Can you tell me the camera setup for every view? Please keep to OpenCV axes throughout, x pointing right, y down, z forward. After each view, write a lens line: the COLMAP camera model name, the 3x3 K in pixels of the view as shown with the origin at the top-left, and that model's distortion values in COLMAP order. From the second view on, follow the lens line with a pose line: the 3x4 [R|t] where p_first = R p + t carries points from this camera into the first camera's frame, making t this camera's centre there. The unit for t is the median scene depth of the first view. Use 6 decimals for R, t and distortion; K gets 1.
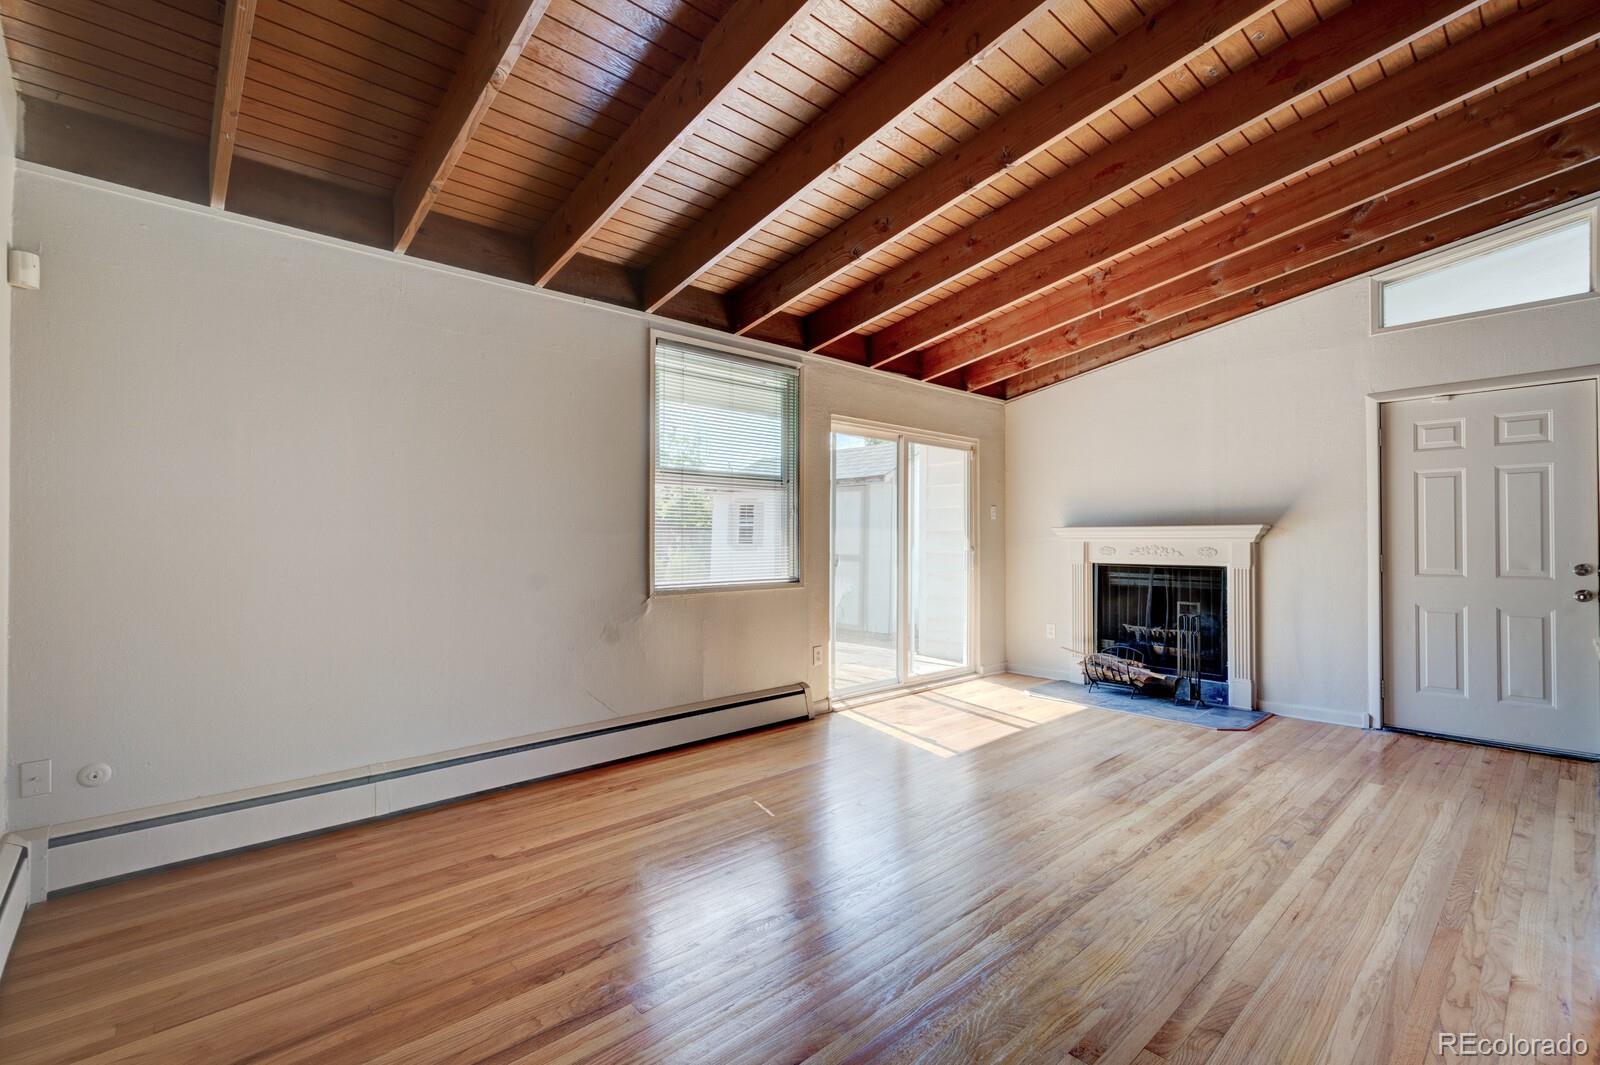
lens RADIAL K [[707.4, 0, 800.6], [0, 707.4, 540.2], [0, 0, 1]] dist [0.005518, -0.001897]
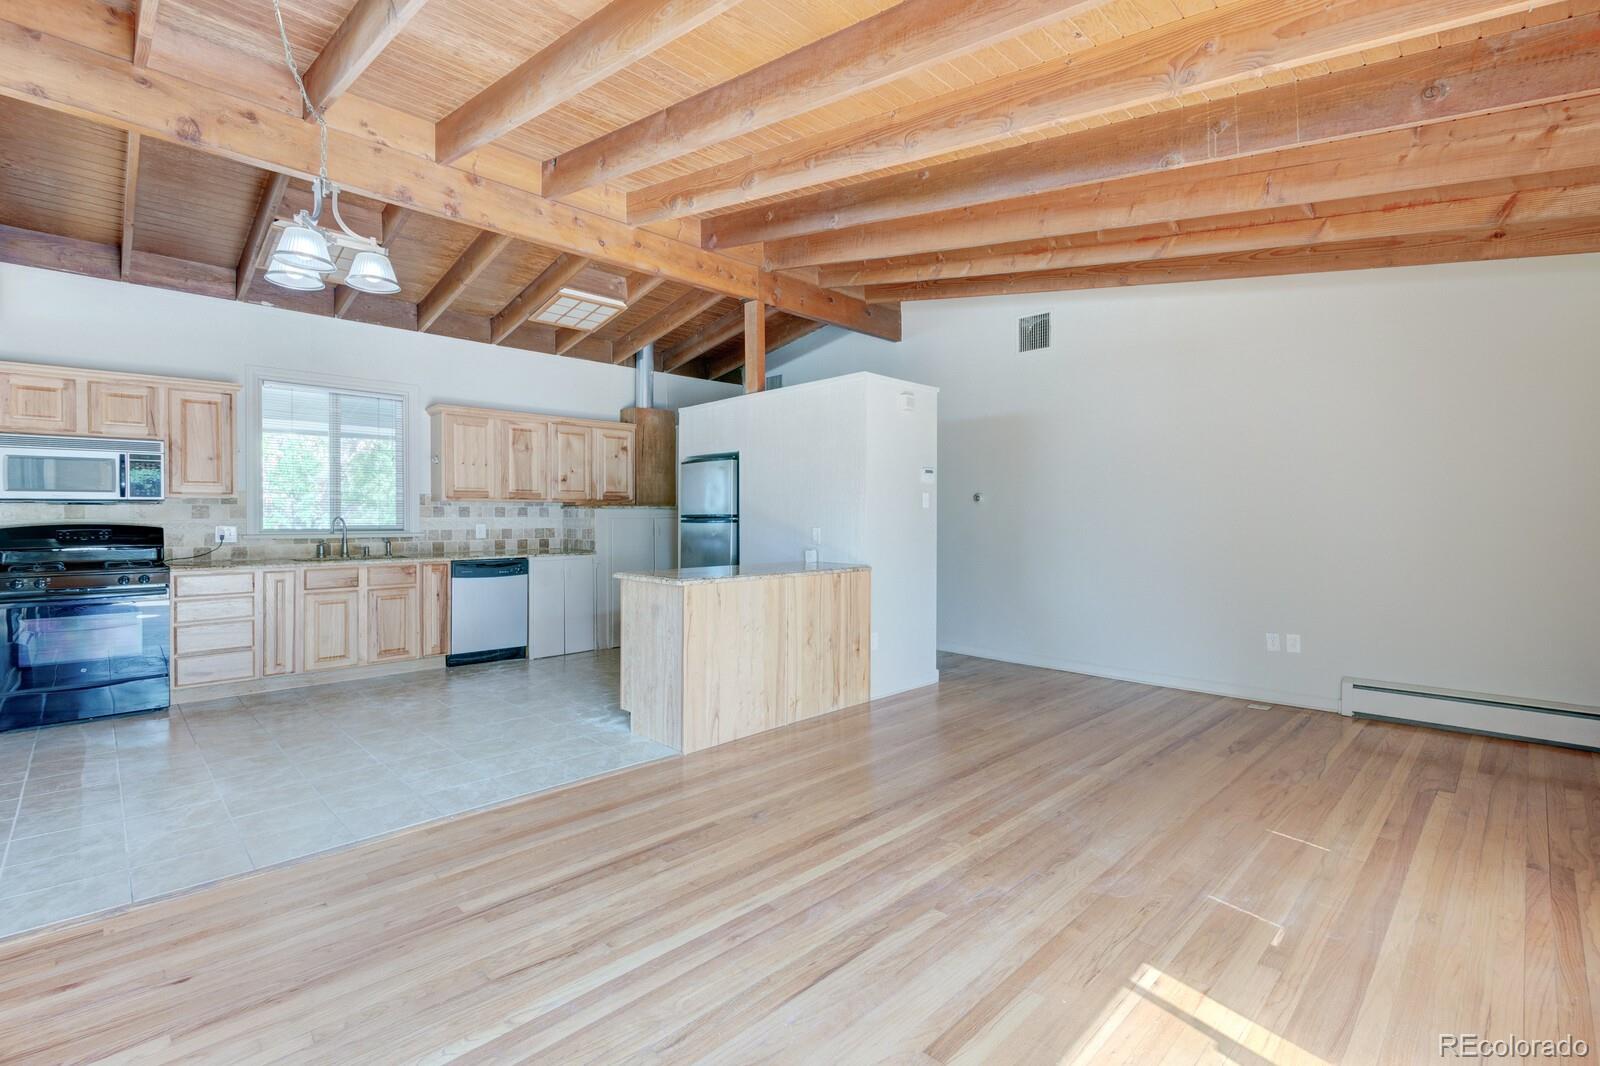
lens RADIAL K [[707.4, 0, 826.7], [0, 707.4, 520.4], [0, 0, 1]] dist [0.005518, -0.001897]
pose [[-0.998188, 0.003317, -0.060077, 0.424461], [0.003450, 0.999992, -0.002108, -0.003197], [0.060070, -0.002311, -0.998192, 1.353071]]
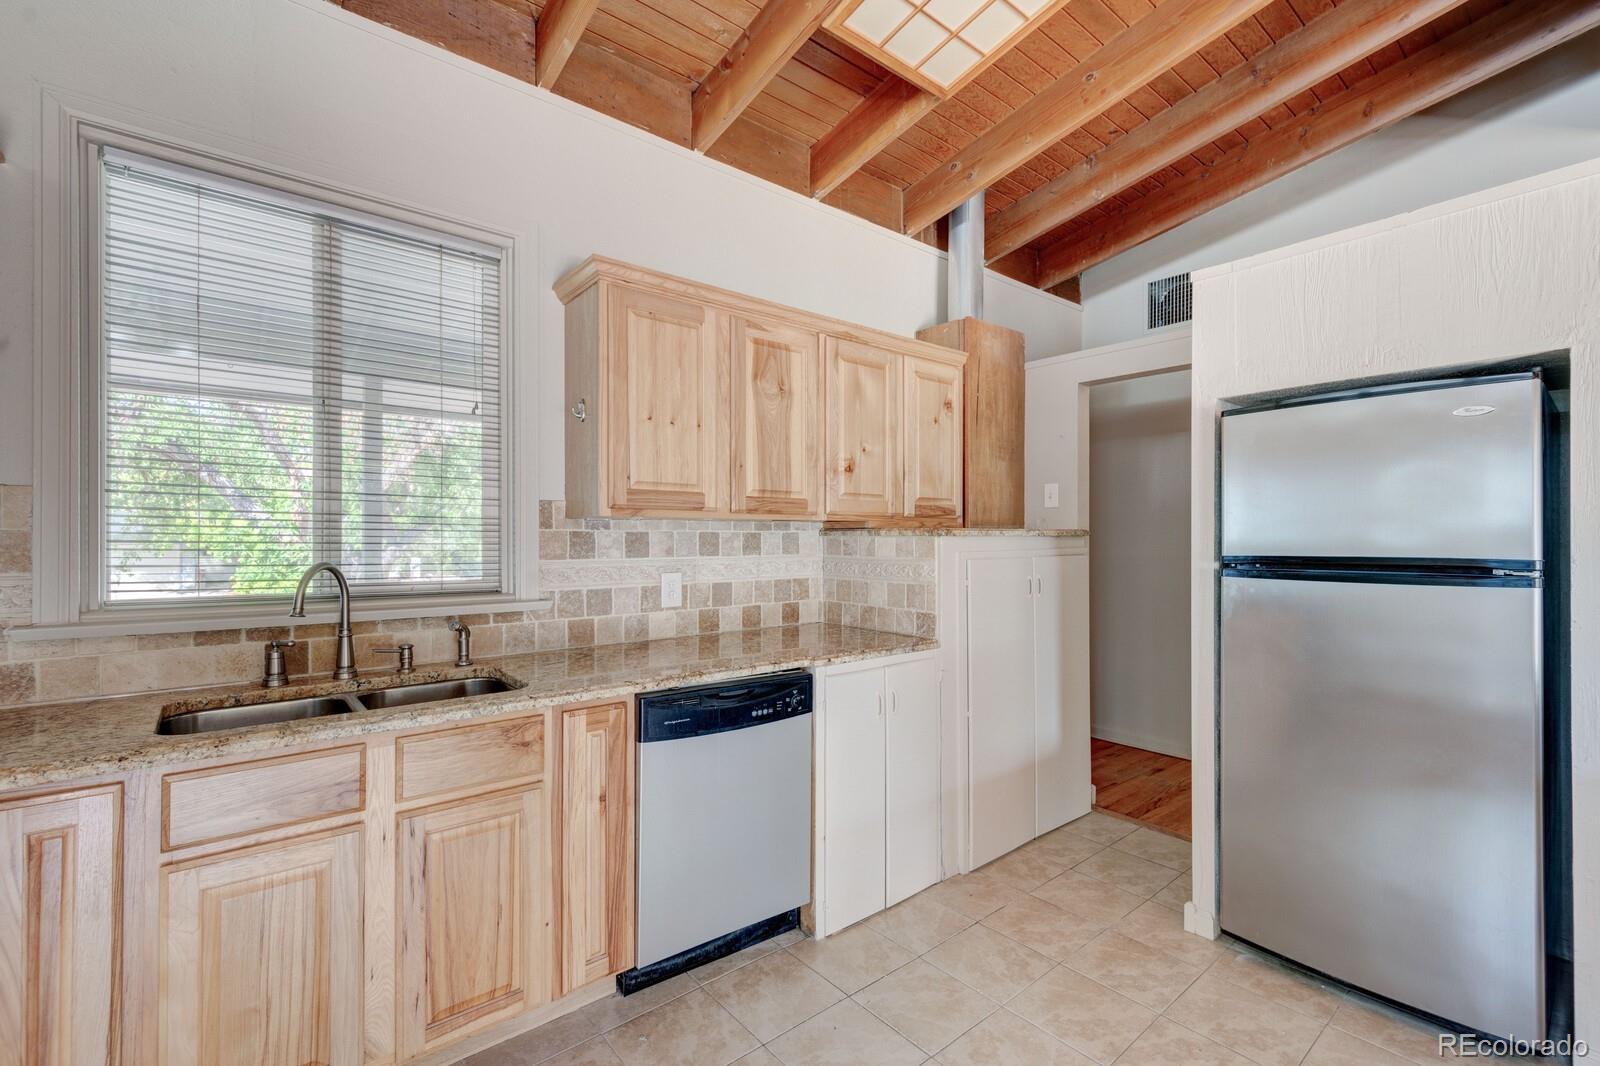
lens RADIAL K [[707.4, 0, 808.4], [0, 707.4, 535.7], [0, 0, 1]] dist [0.005518, -0.001897]
pose [[-0.999300, 0.000747, 0.037401, 0.929985], [0.000420, 0.999962, -0.008752, -0.029358], [-0.037406, -0.008730, -0.999262, 0.417864]]
